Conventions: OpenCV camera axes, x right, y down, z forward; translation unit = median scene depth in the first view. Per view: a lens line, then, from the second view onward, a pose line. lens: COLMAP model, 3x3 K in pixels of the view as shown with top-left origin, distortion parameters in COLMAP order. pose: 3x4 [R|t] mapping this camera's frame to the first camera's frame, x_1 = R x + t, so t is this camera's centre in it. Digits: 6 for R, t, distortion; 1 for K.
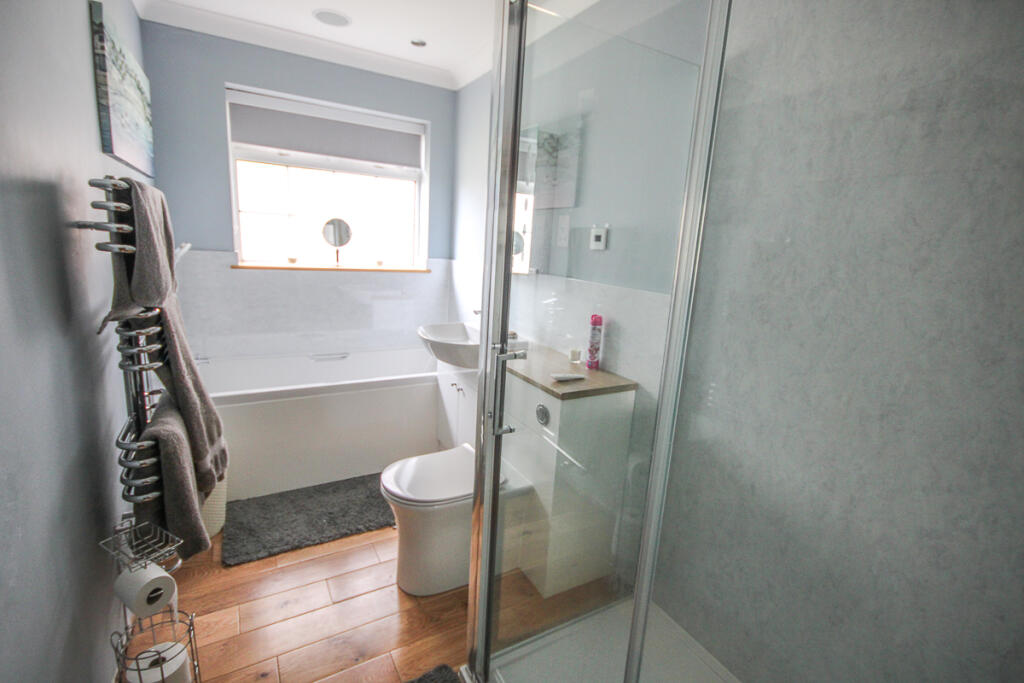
lens RADIAL K [[470.4, 0, 513.9], [0, 470.4, 338.4], [0, 0, 1]] dist [-0.014131, -0.000527]
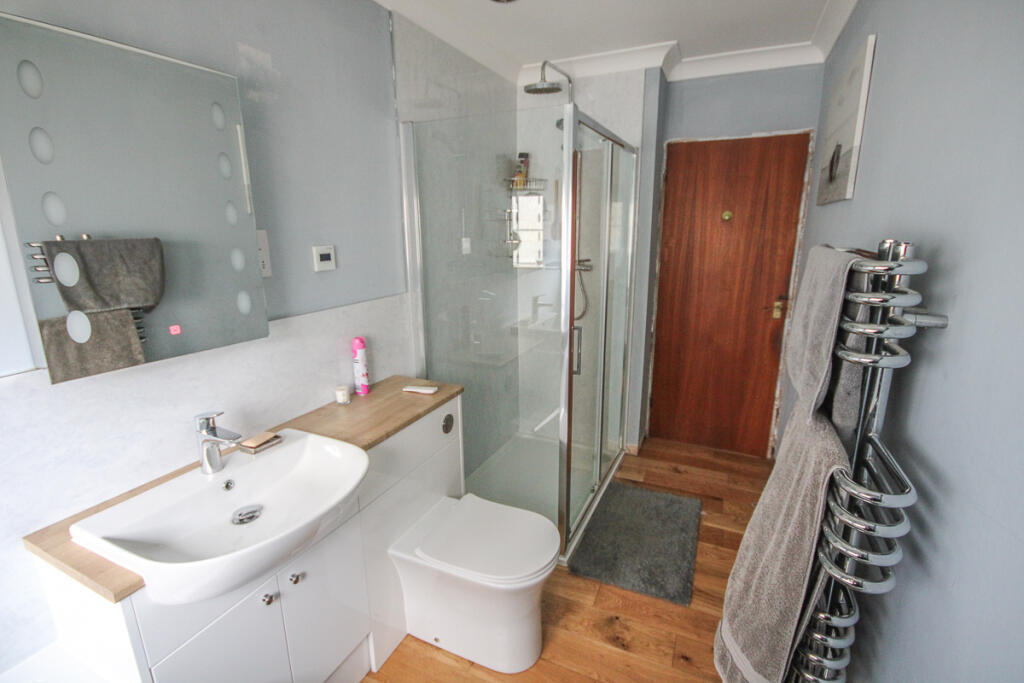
lens RADIAL K [[470.4, 0, 513.3], [0, 470.4, 341.1], [0, 0, 1]] dist [-0.014131, -0.000527]
pose [[-0.569665, -0.255648, 0.781105, -0.729430], [0.133698, 0.908908, 0.394983, -0.369044], [-0.810929, 0.329440, -0.483594, 1.194156]]
